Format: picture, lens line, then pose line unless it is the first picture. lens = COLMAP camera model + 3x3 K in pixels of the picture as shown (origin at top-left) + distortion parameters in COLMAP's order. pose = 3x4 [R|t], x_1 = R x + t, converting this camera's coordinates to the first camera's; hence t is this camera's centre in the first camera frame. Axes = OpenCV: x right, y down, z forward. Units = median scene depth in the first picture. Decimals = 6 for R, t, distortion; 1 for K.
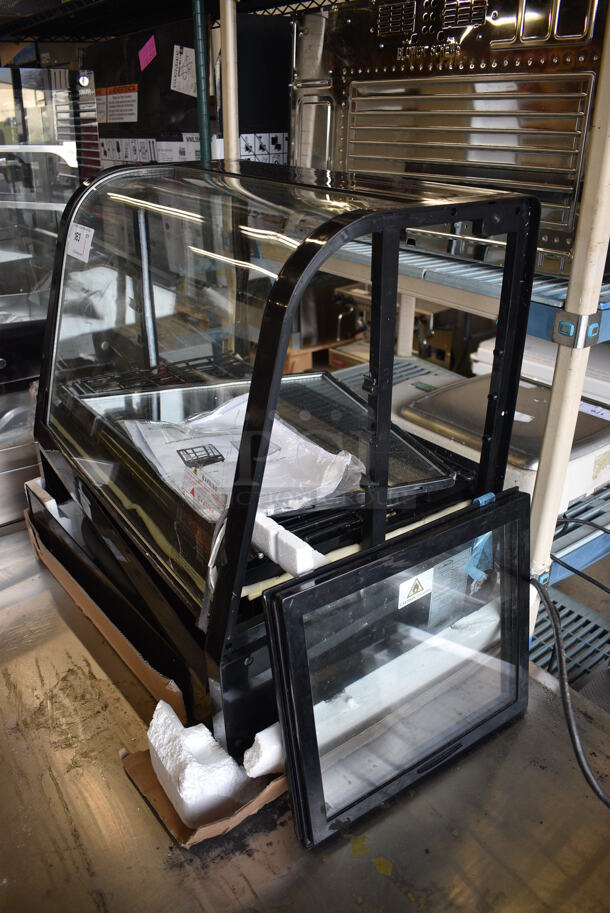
lens RADIAL K [[689.6, 0, 305.0], [0, 689.6, 456.5], [0, 0, 1]] dist [-0.077237, 0.007052]
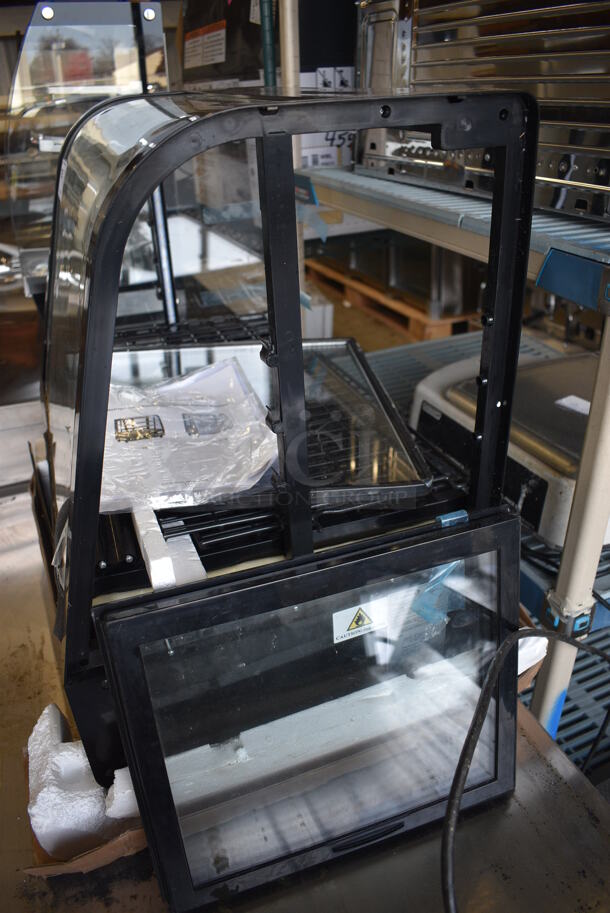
lens RADIAL K [[689.6, 0, 305.0], [0, 689.6, 456.5], [0, 0, 1]] dist [-0.077237, 0.007052]
pose [[0.967927, 0.091847, -0.233841, 0.254454], [-0.081394, 0.995219, 0.053987, -0.028638], [0.237682, -0.033222, 0.970775, 0.225250]]
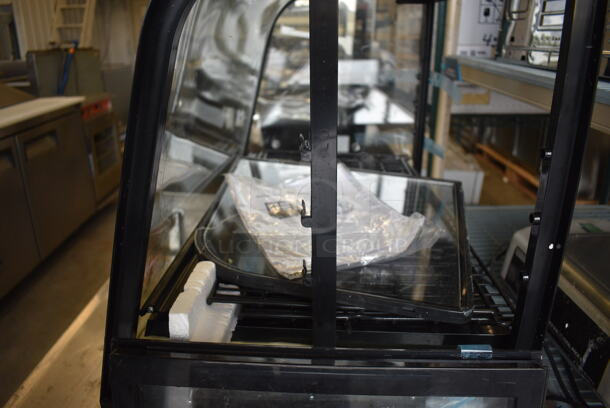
lens RADIAL K [[469.8, 0, 303.0], [0, 469.8, 219.9], [0, 0, 1]] dist [-0.198057, 0.157892]
pose [[0.787673, 0.226944, -0.572771, 0.332739], [-0.269790, 0.962862, 0.010492, -0.023774], [0.553881, 0.146264, 0.819648, 0.454487]]
